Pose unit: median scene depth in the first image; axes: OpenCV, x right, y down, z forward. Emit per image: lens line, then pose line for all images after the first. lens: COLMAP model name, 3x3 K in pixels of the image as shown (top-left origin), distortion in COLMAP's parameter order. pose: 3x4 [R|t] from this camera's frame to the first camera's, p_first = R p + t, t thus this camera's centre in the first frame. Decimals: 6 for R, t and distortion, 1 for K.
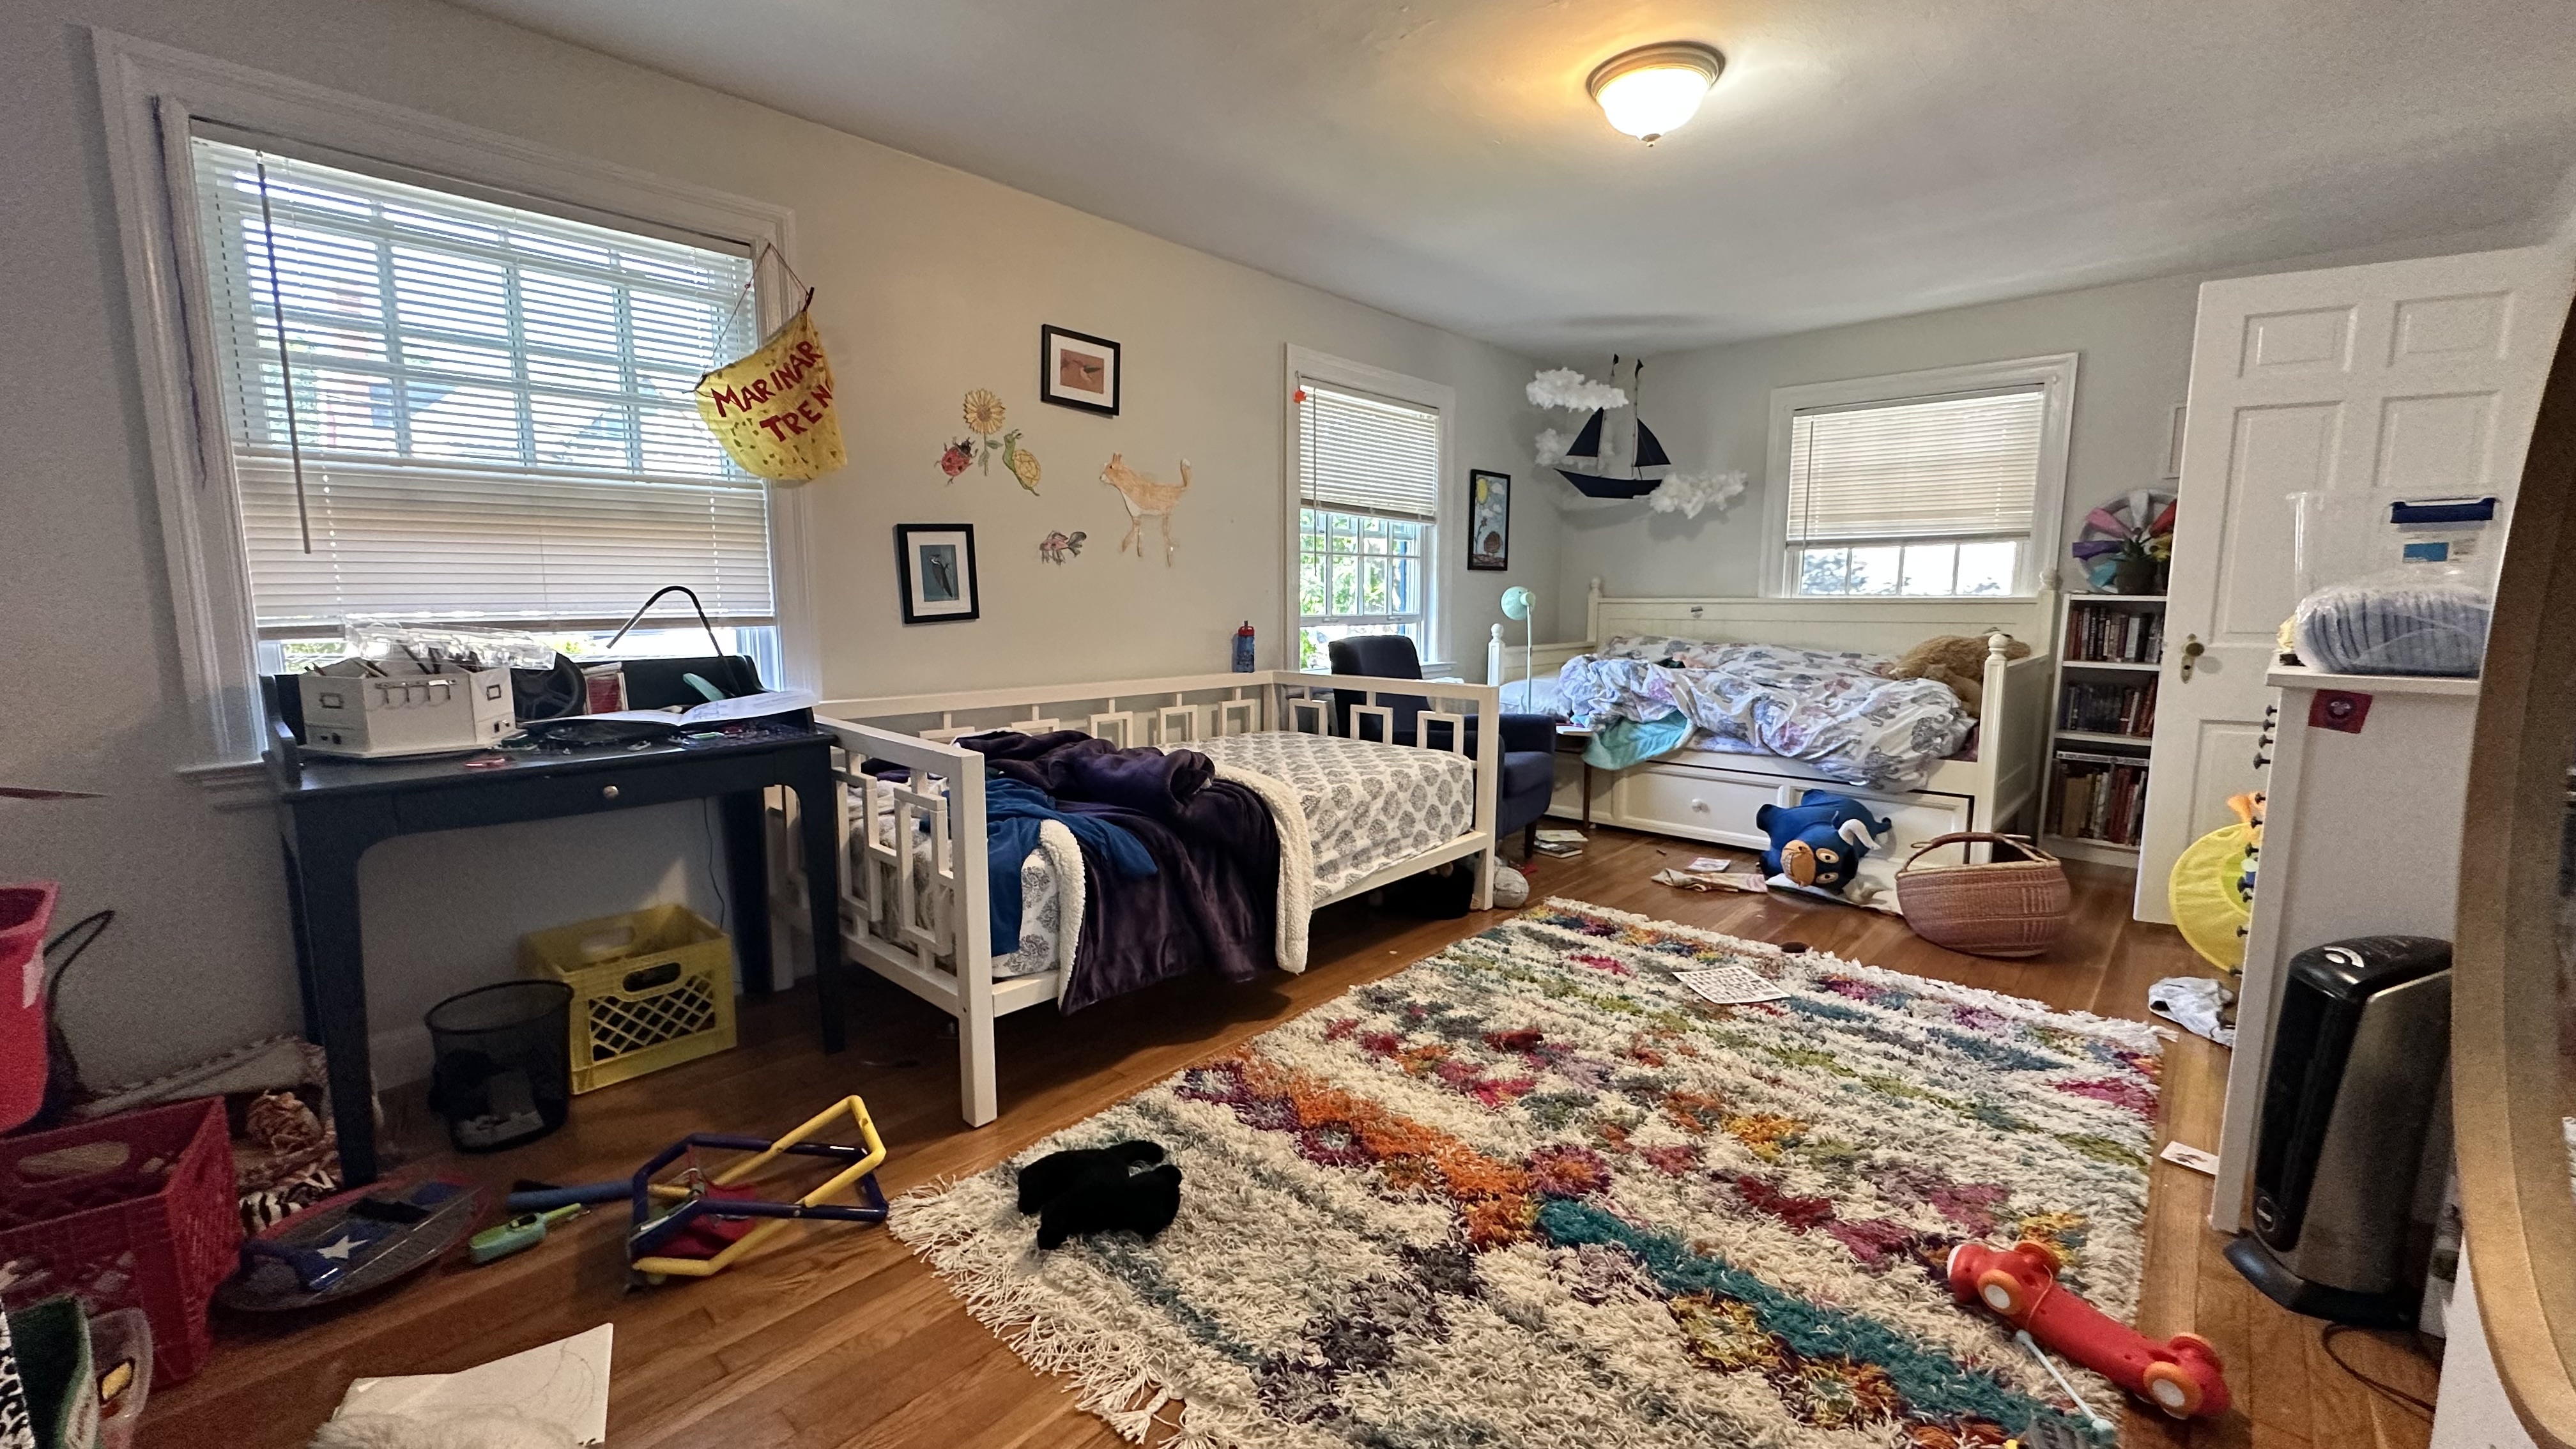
lens RADIAL K [[1027.7, 0, 1283.9], [0, 1027.7, 725.5], [0, 0, 1]] dist [-0.003403, 0.000032]
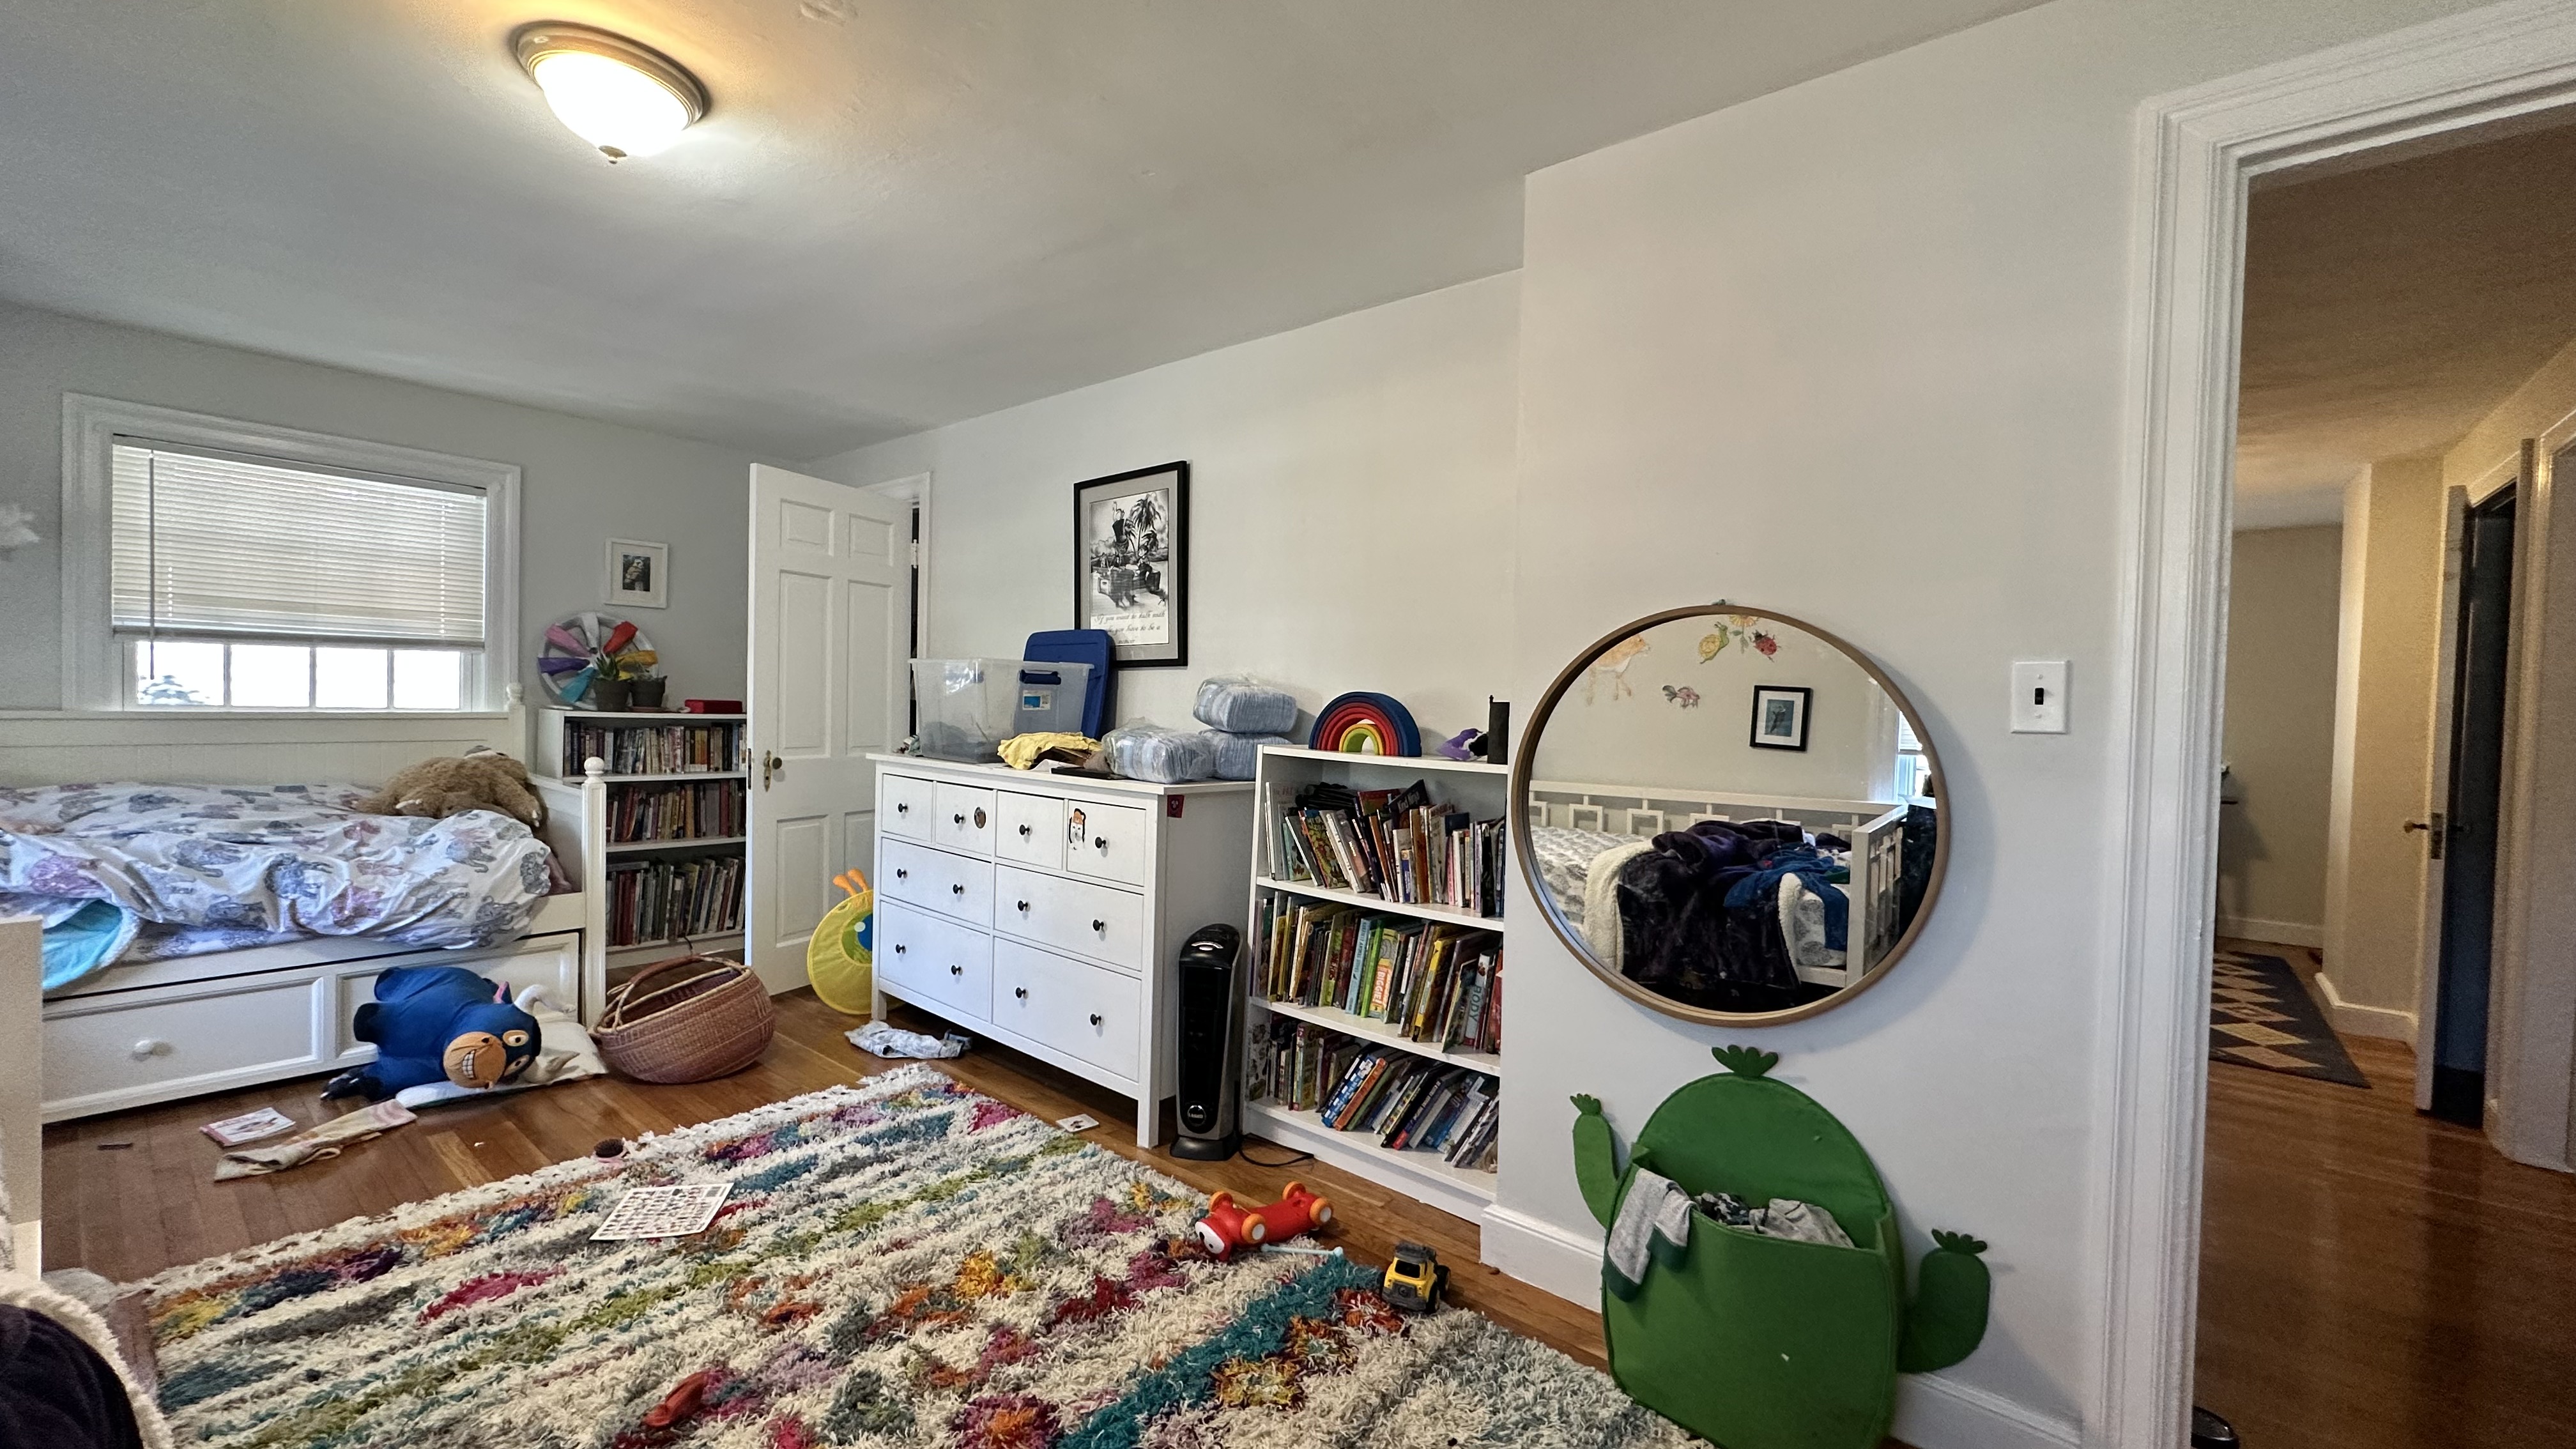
lens RADIAL K [[1027.7, 0, 1283.9], [0, 1027.7, 725.5], [0, 0, 1]] dist [-0.003403, 0.000032]
pose [[-0.054286, -0.022866, 0.998264, -0.389283], [0.102453, 0.994334, 0.028348, -0.100932], [-0.993255, 0.103814, -0.051636, 0.510914]]
